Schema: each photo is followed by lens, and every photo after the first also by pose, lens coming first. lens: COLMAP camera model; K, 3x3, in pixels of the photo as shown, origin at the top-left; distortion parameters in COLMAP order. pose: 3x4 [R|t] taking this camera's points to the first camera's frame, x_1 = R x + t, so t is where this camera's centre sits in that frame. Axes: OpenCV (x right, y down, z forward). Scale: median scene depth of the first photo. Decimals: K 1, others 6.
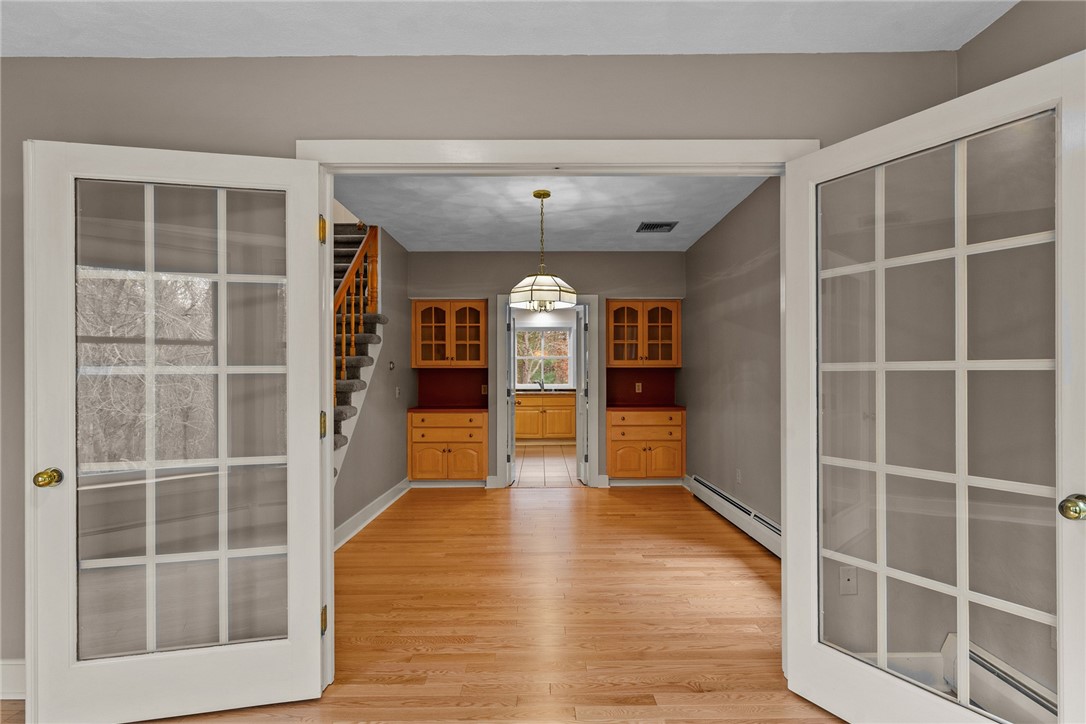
lens RADIAL K [[558.1, 0, 543.6], [0, 558.1, 380.5], [0, 0, 1]] dist [0.000674, 0.000114]
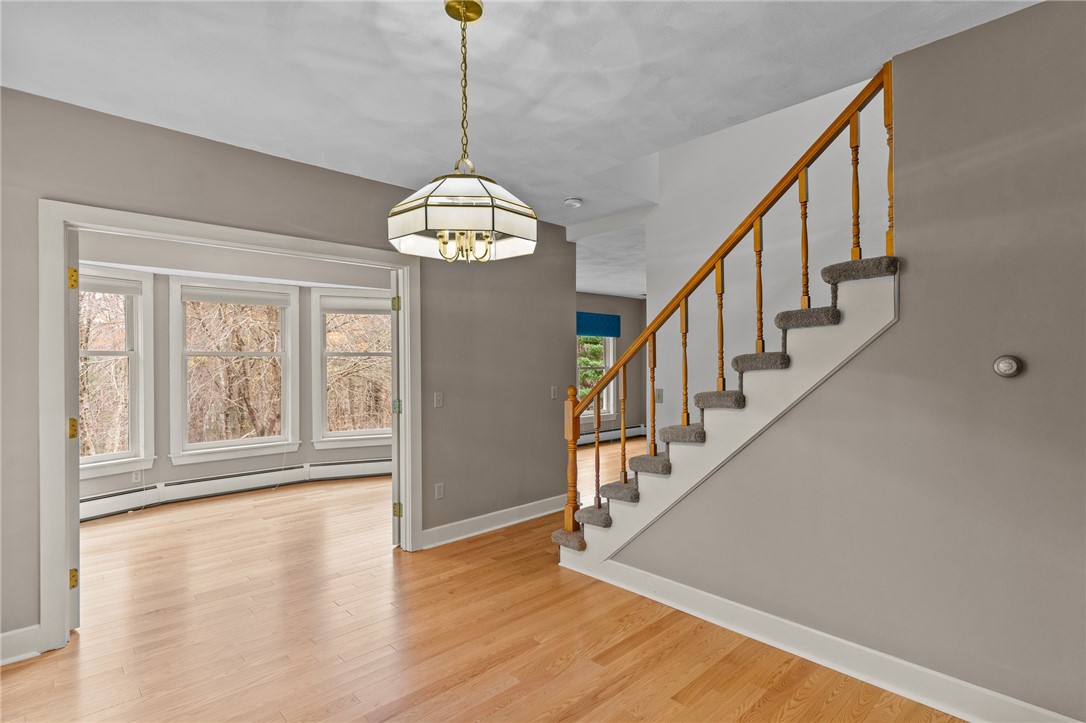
lens RADIAL K [[541.1, 0, 543.0], [0, 541.1, 361.5], [0, 0, 1]] dist [0.003636, 0.000521]
pose [[-0.729989, 0.006688, -0.683426, 0.175828], [0.002876, 0.999973, 0.006714, -0.029130], [0.683453, 0.002935, -0.729989, 0.929557]]
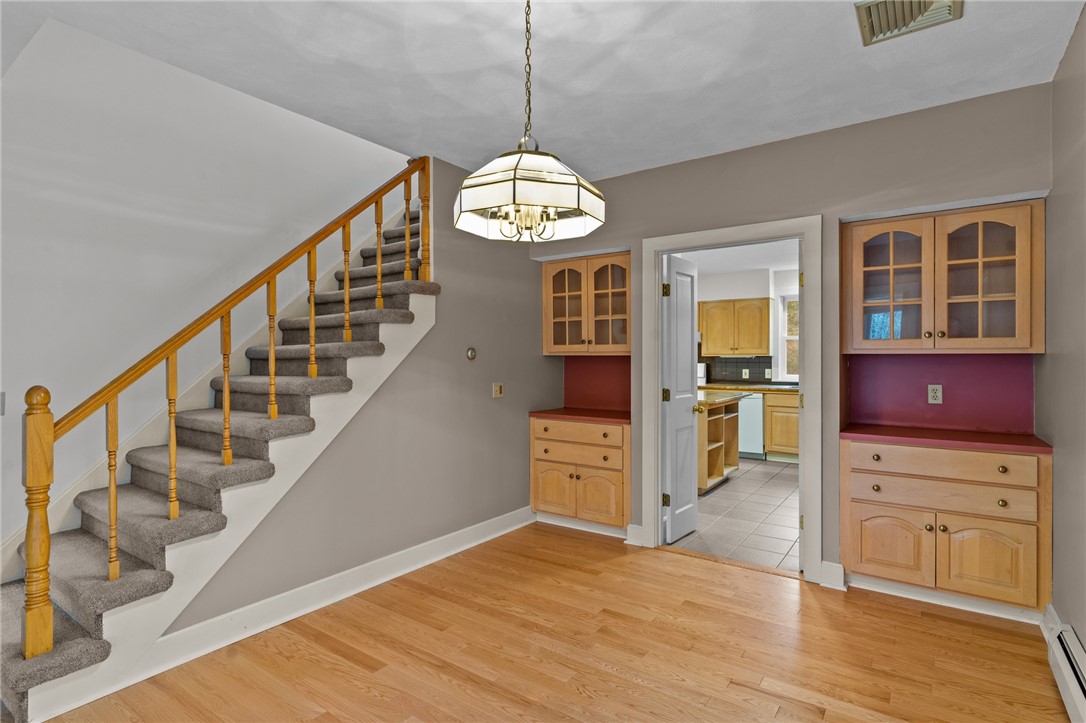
lens RADIAL K [[541.1, 0, 543.0], [0, 541.1, 361.5], [0, 0, 1]] dist [0.003636, 0.000521]
pose [[0.810979, 0.004804, -0.585056, 0.181796], [-0.005135, 0.999986, 0.001093, -0.015850], [0.585053, 0.002118, 0.810992, 0.435356]]
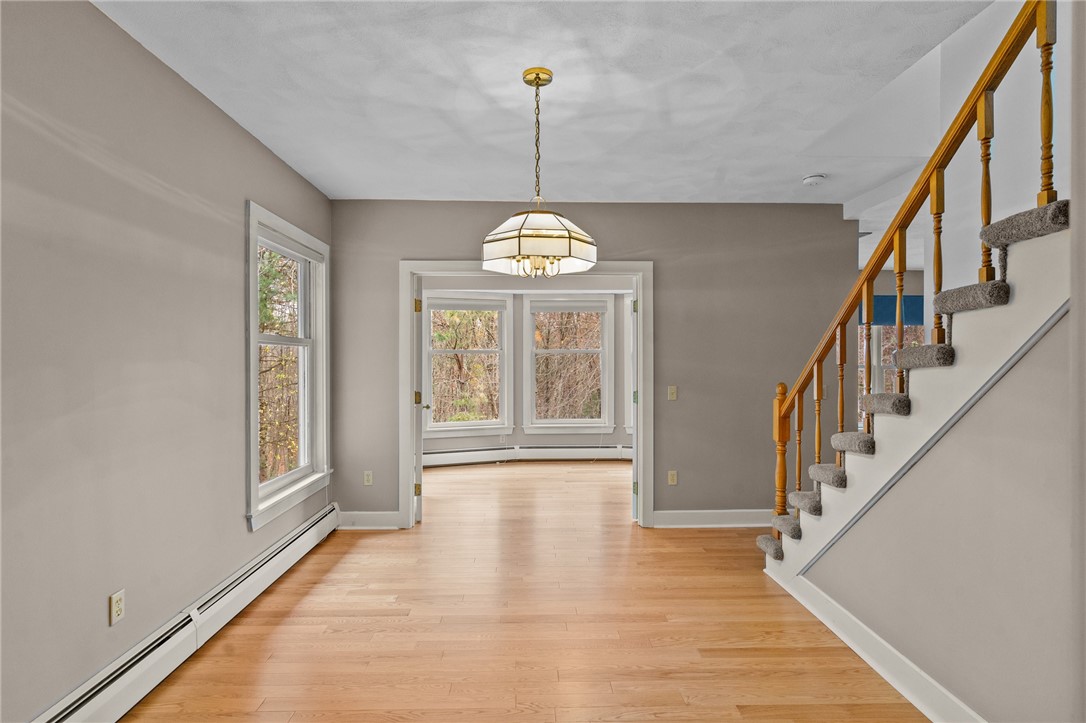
lens RADIAL K [[541.1, 0, 543.0], [0, 541.1, 361.5], [0, 0, 1]] dist [0.003636, 0.000521]
pose [[-0.999827, 0.004025, -0.018175, 0.001327], [0.003867, 0.999954, 0.008721, -0.026389], [0.018209, 0.008649, -0.999797, 1.065651]]
